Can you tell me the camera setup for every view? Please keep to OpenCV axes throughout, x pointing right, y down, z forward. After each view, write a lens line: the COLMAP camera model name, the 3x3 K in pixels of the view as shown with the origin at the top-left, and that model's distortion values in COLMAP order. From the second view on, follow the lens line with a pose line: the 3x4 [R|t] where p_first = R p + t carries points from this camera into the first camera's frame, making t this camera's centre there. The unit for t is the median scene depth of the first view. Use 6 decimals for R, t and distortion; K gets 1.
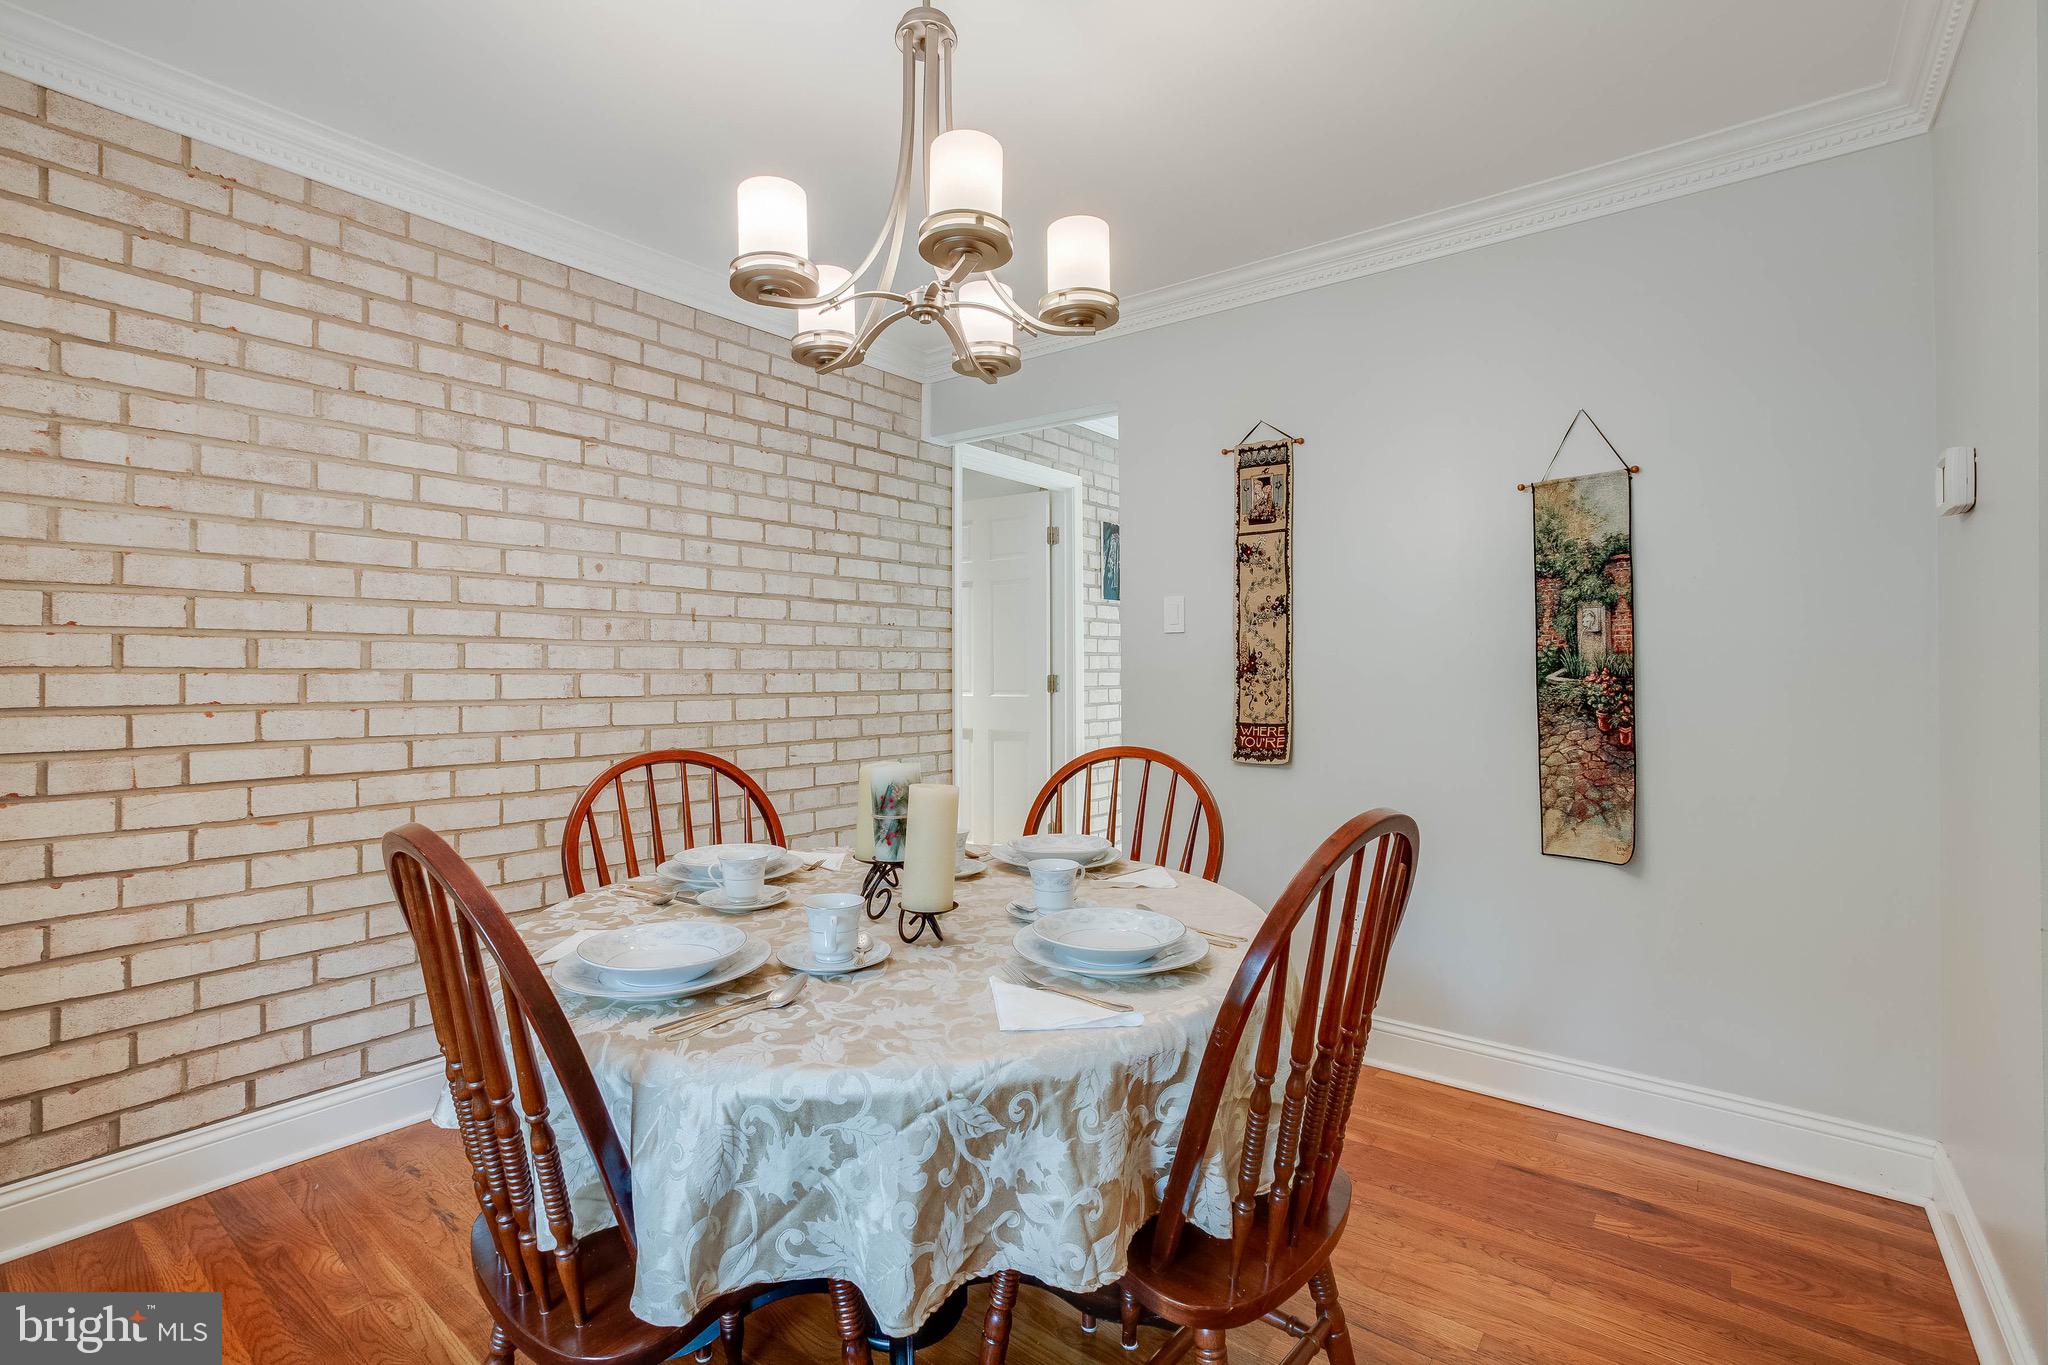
lens RADIAL K [[941.9, 0, 1021.8], [0, 941.9, 673.4], [0, 0, 1]] dist [-0.017978, 0.008416]
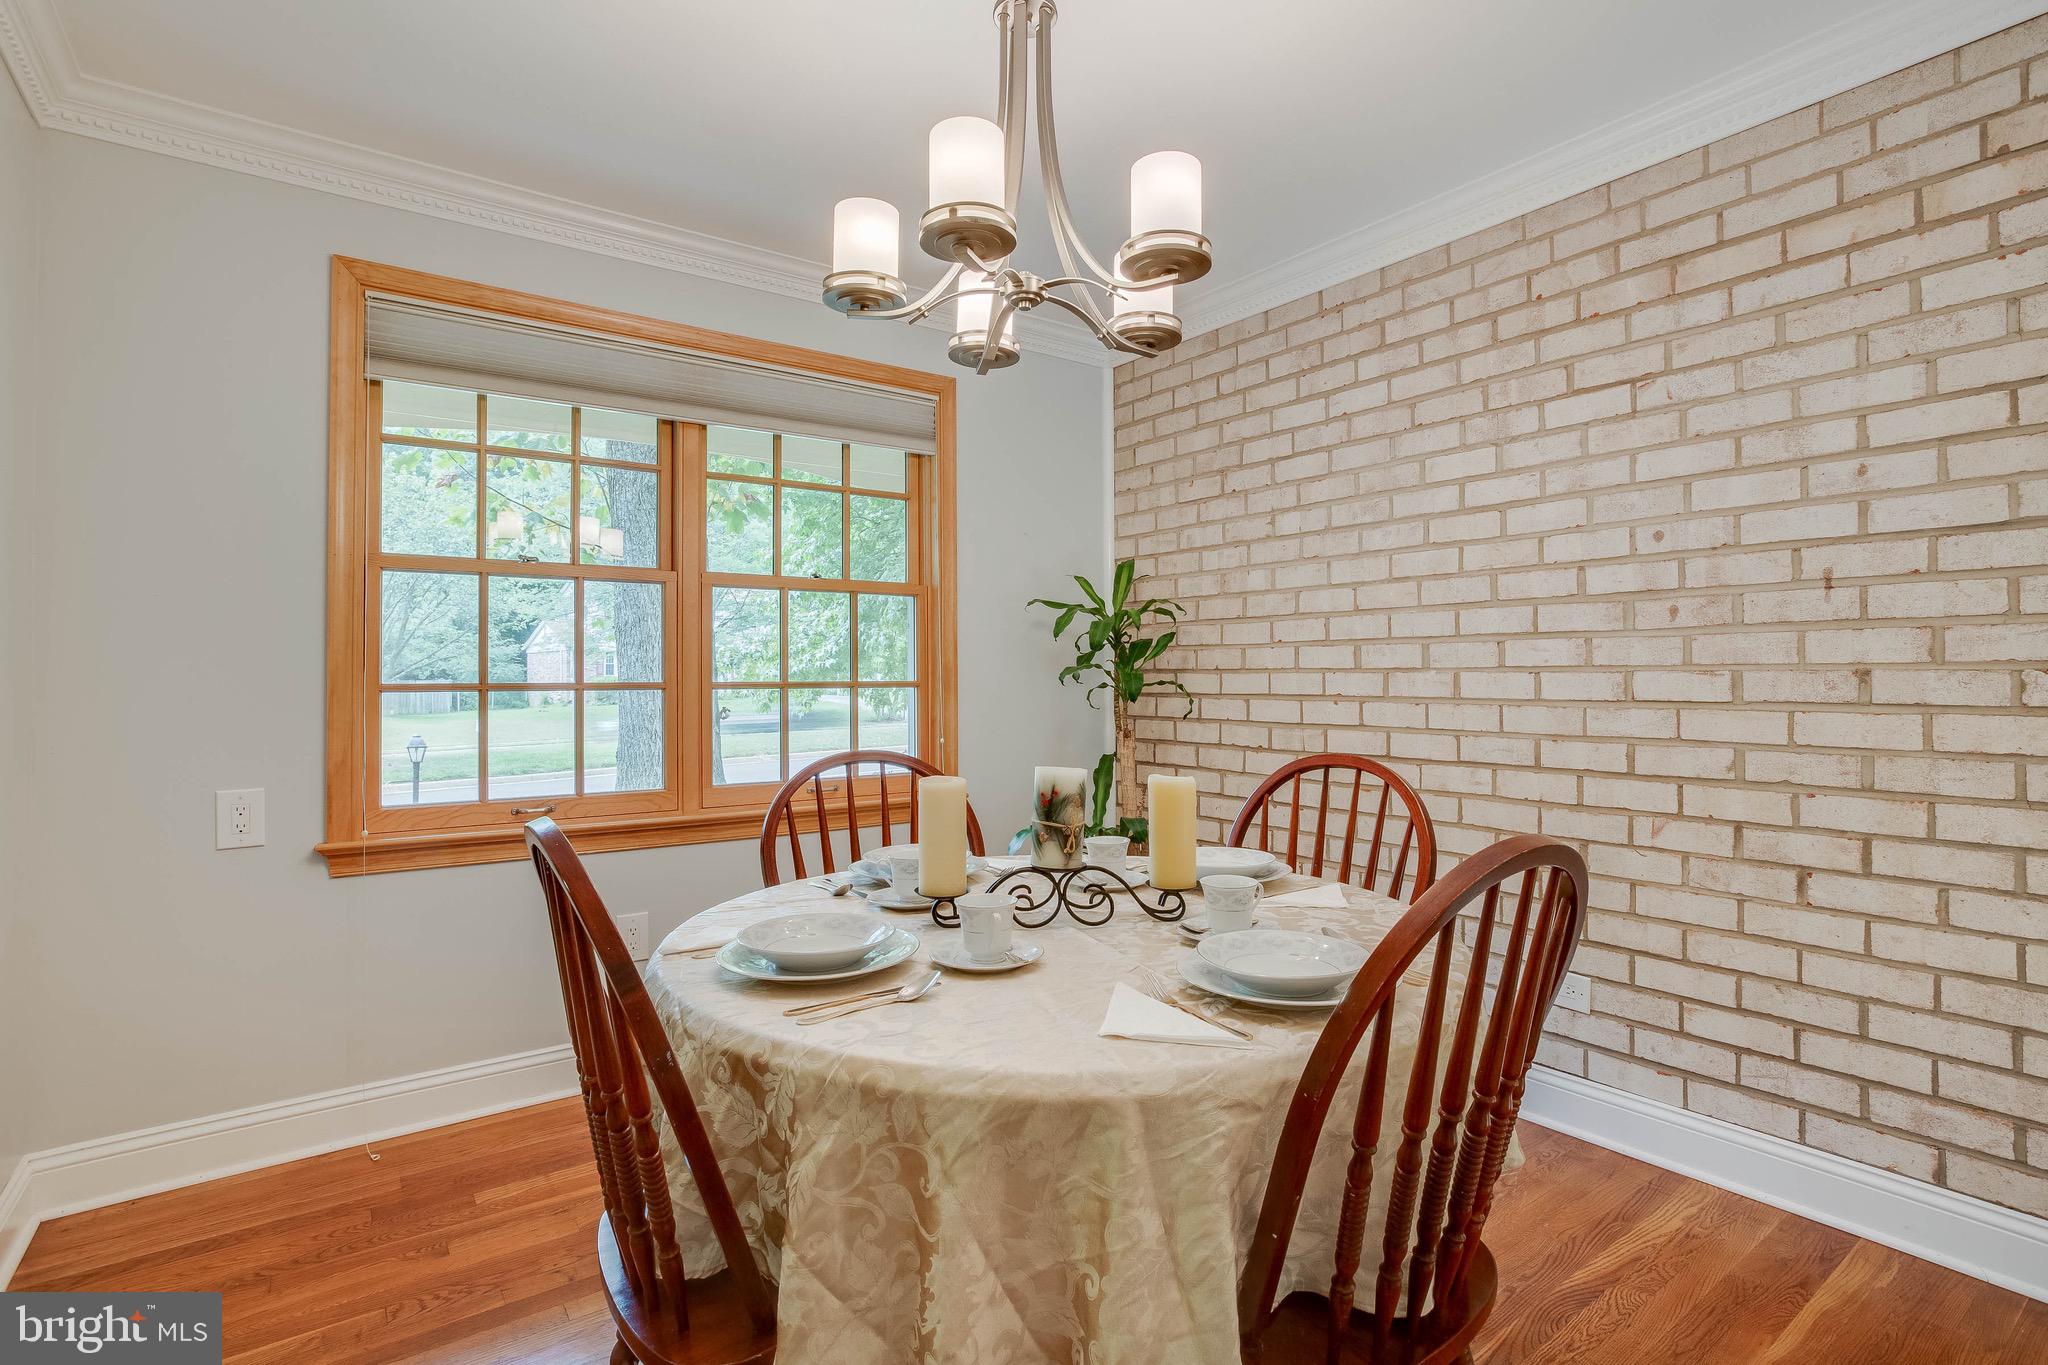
lens RADIAL K [[941.9, 0, 1024.6], [0, 941.9, 677.0], [0, 0, 1]] dist [-0.017978, 0.008416]
pose [[-0.238252, 0.000085, -0.971203, 0.468739], [0.000440, 1.000000, -0.000020, 0.005315], [0.971203, -0.000432, -0.238252, 0.726166]]
